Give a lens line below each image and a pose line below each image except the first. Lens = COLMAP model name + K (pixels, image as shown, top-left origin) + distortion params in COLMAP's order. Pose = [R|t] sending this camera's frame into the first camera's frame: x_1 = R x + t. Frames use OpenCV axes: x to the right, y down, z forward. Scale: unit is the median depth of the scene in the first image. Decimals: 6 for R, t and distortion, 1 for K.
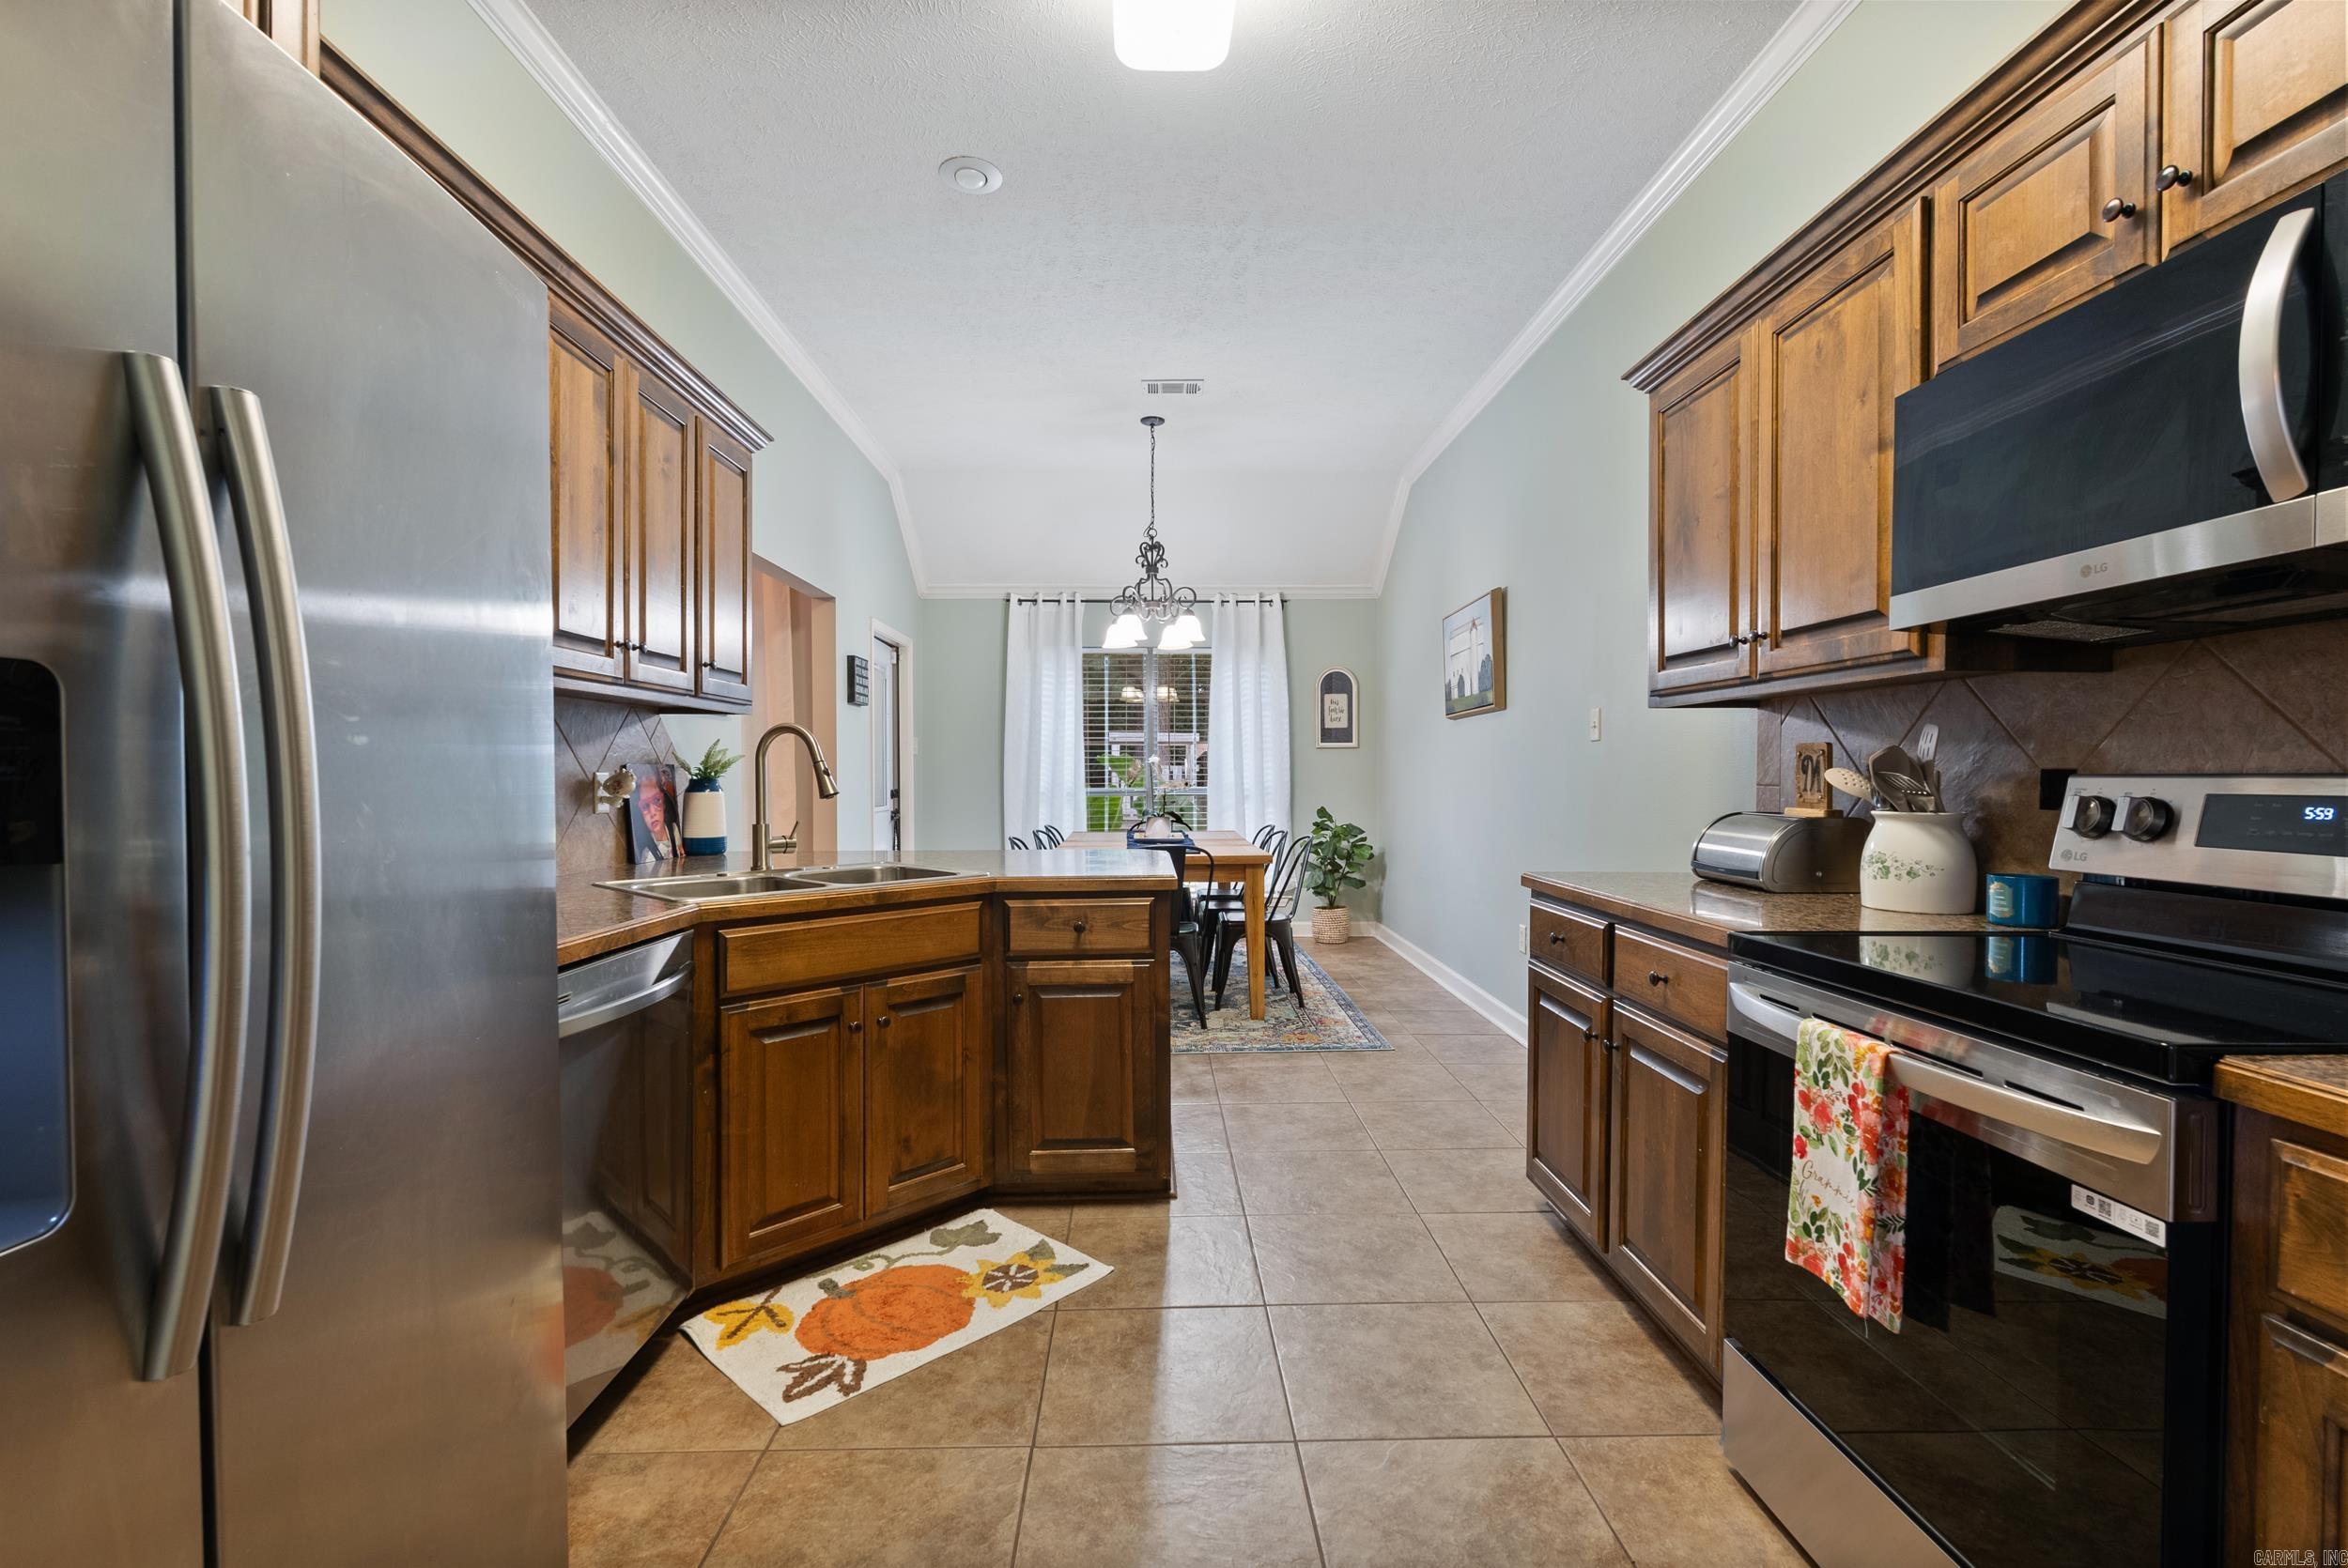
lens RADIAL K [[1030.8, 0, 1178.3], [0, 1030.8, 786.2], [0, 0, 1]] dist [-0.006203, 0.000927]
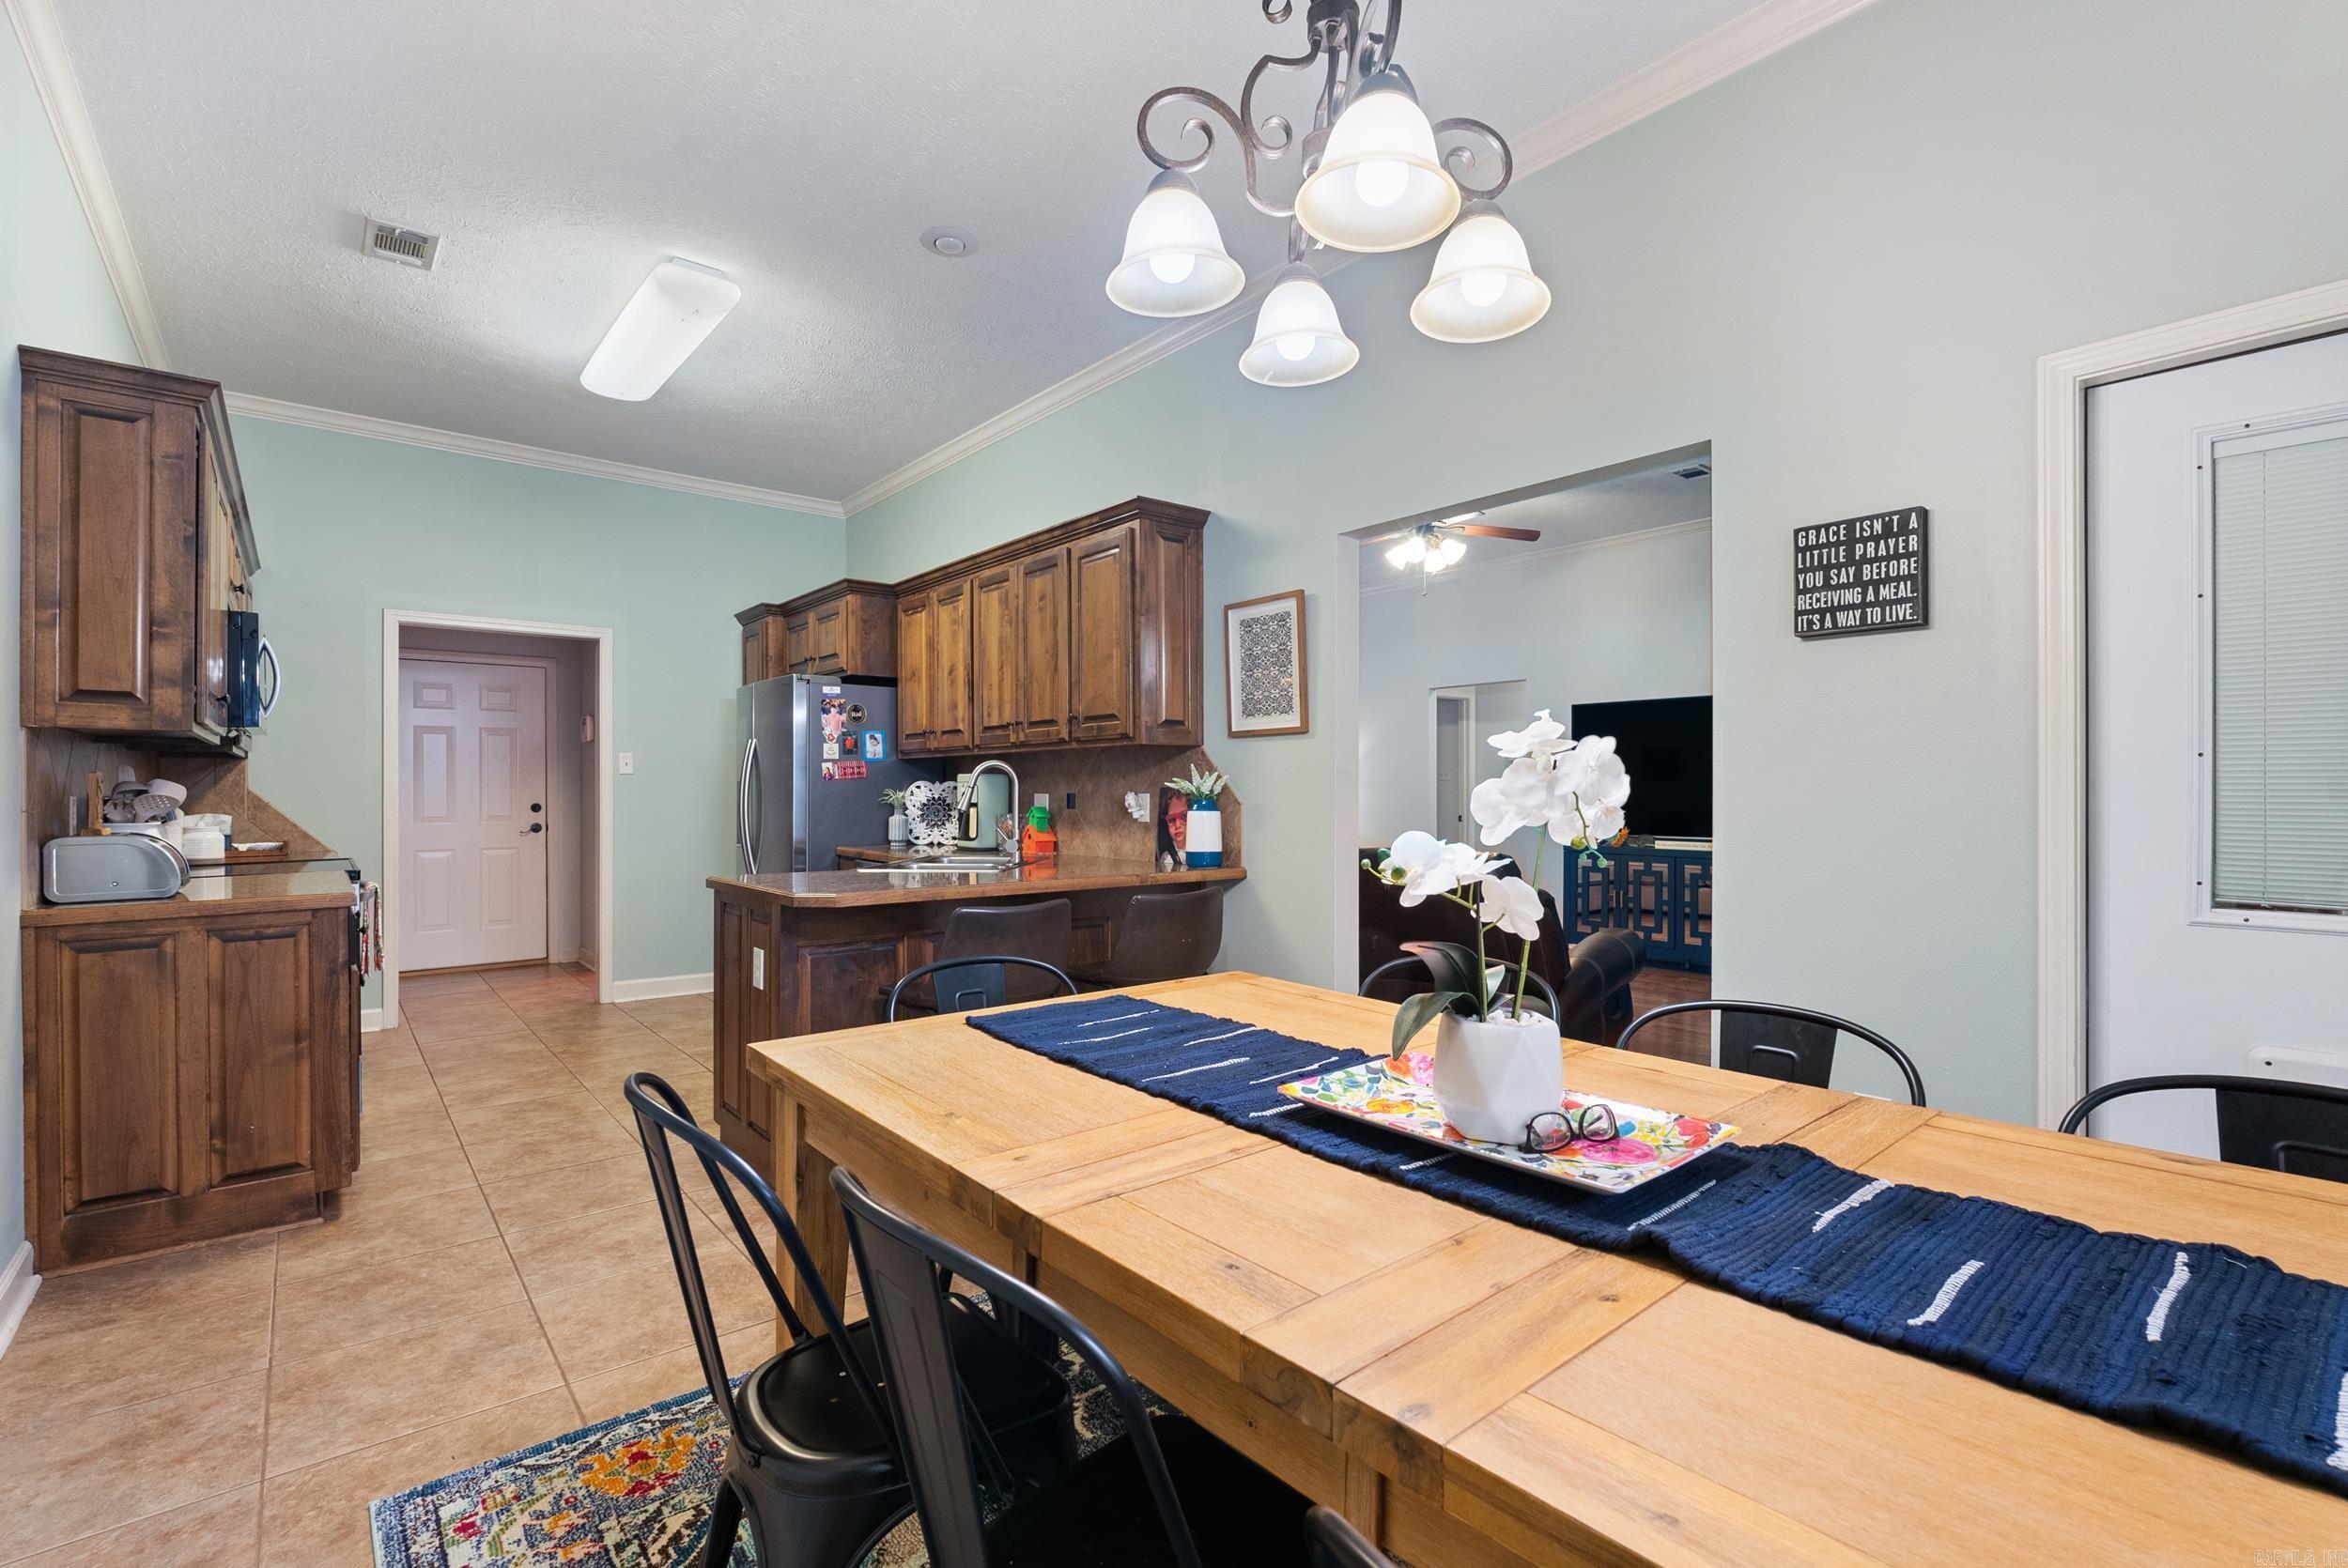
lens RADIAL K [[1042.4, 0, 1180.1], [0, 1042.4, 793.0], [0, 0, 1]] dist [-0.008486, 0.000817]
pose [[-0.785291, 0.002041, -0.619123, 0.484784], [-0.006281, 0.999917, 0.011262, -0.049009], [0.619094, 0.012733, -0.785213, 3.445634]]
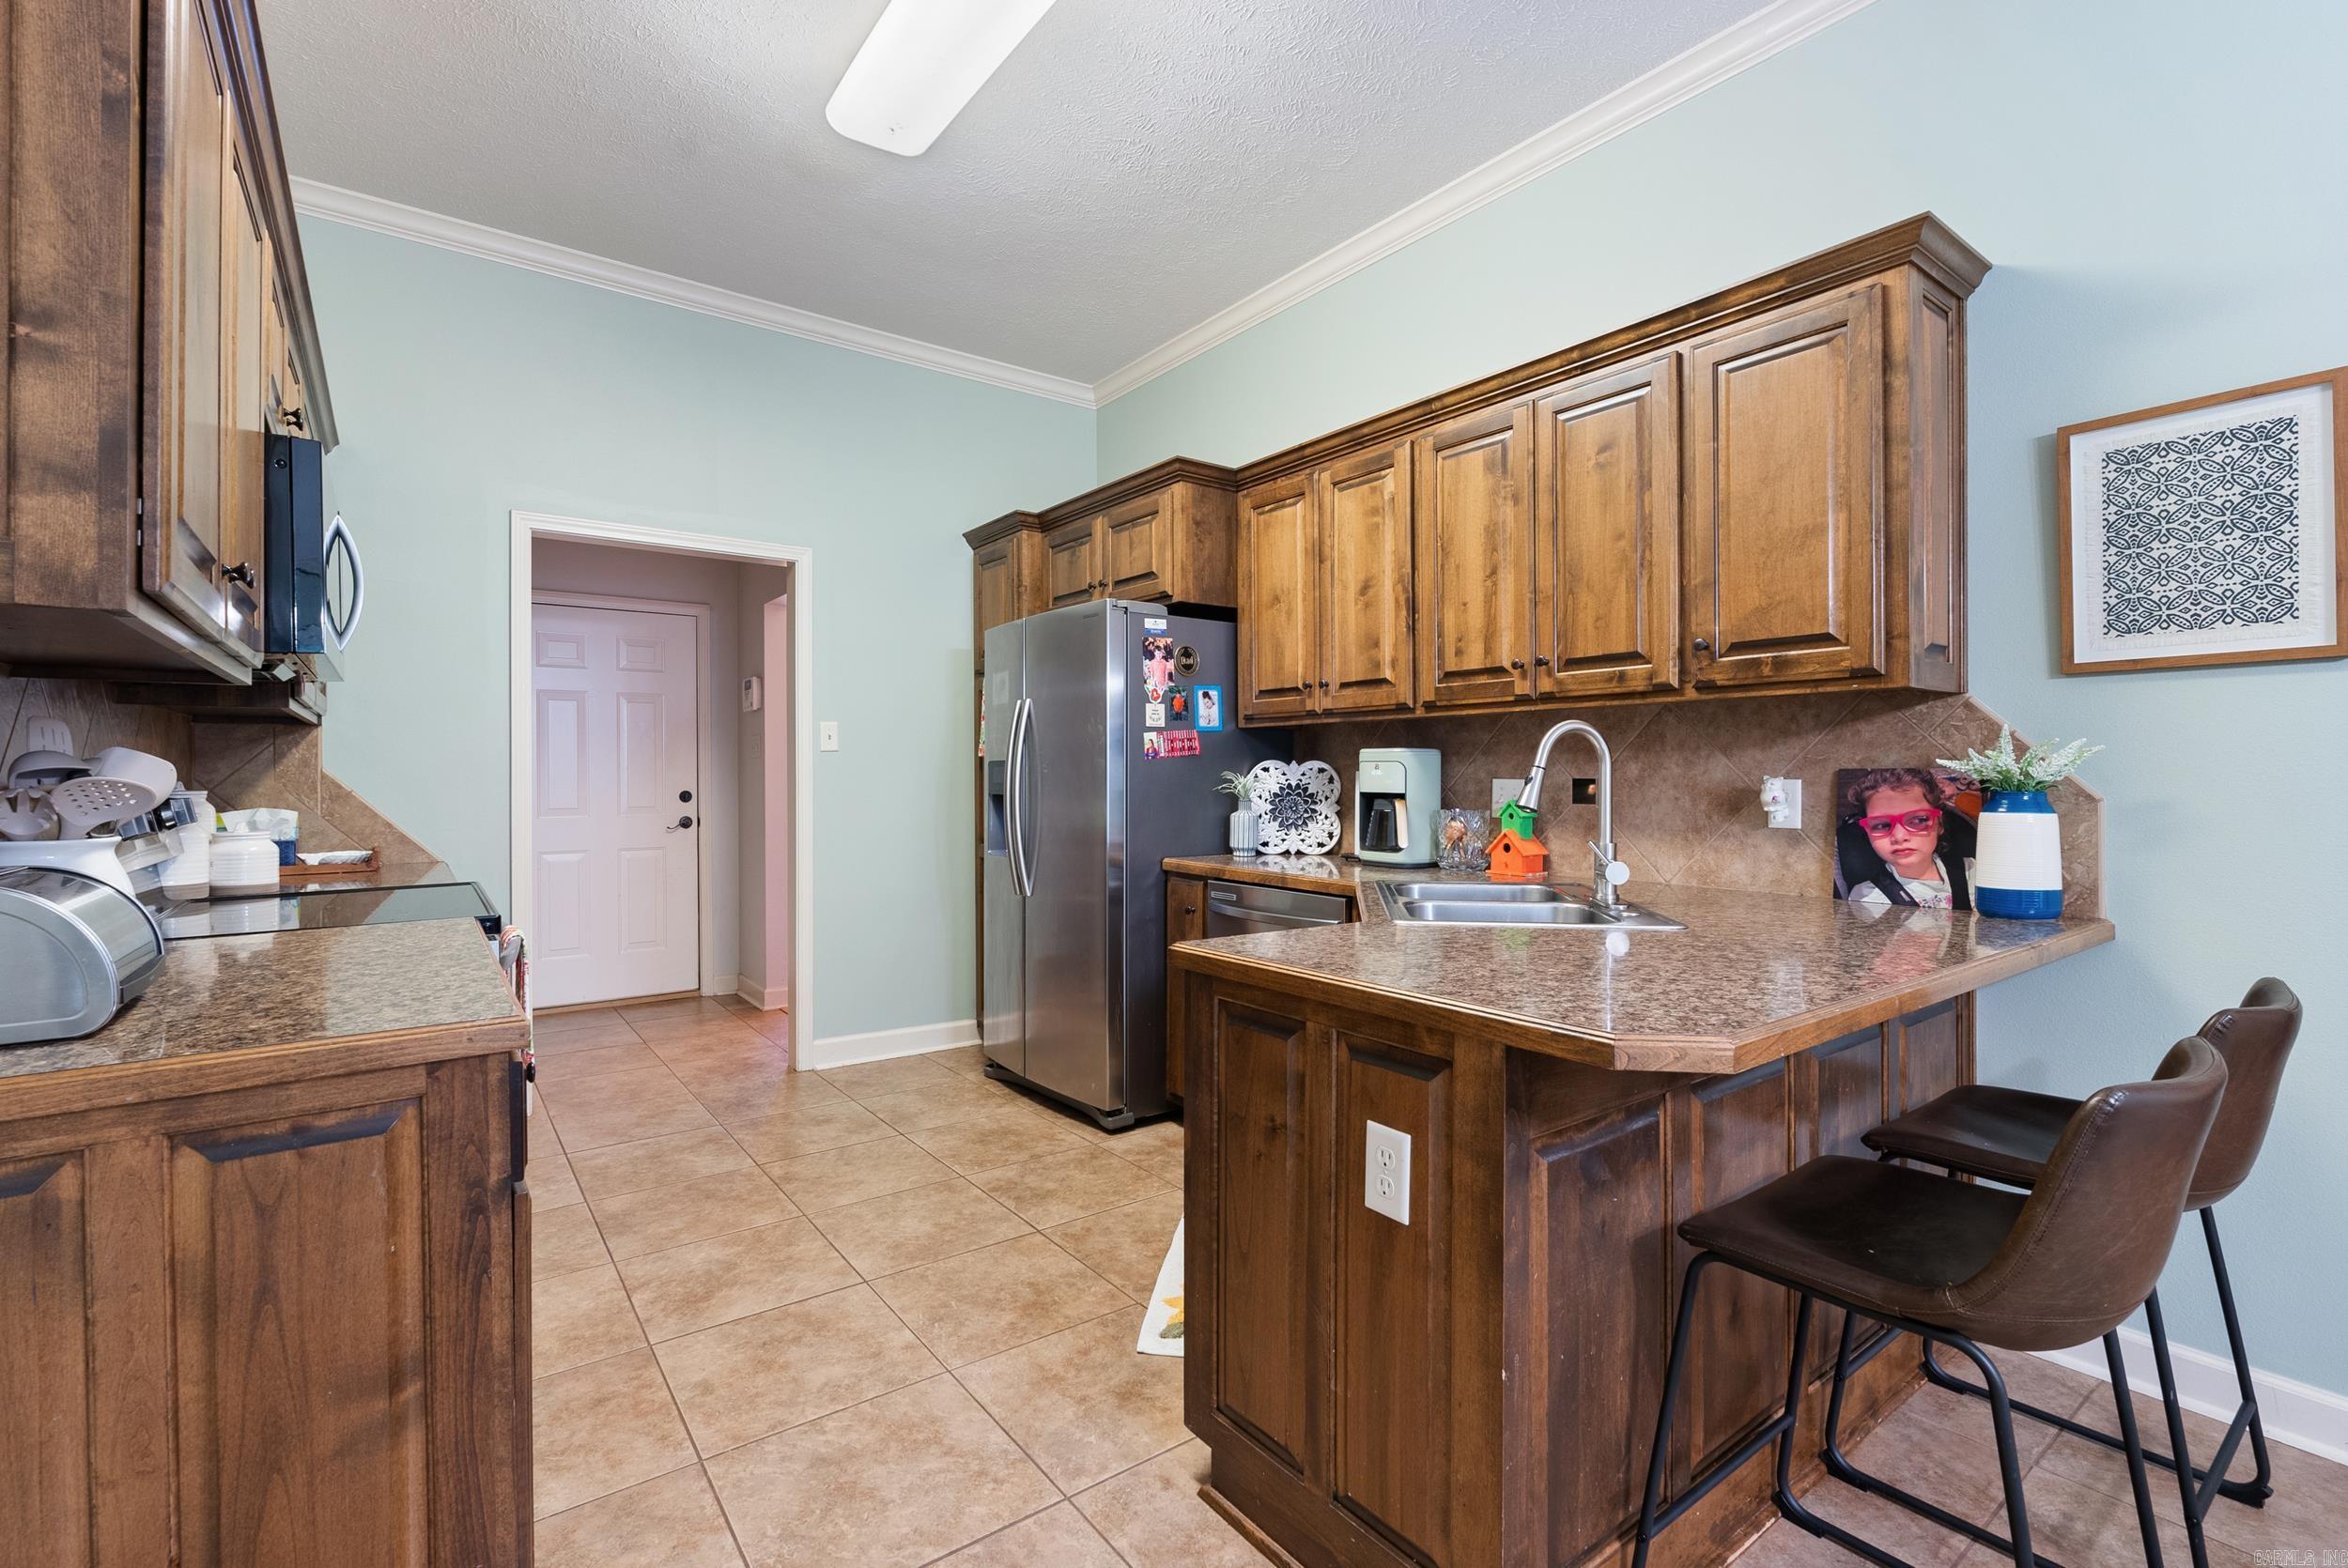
lens RADIAL K [[1040.7, 0, 1174.0], [0, 1040.7, 784.0], [0, 0, 1]] dist [-0.008574, 0.001188]
pose [[-0.820380, 0.004131, -0.571804, 0.530947], [-0.006878, 0.999830, 0.017091, -0.032955], [0.571778, 0.017954, -0.820212, 2.227607]]
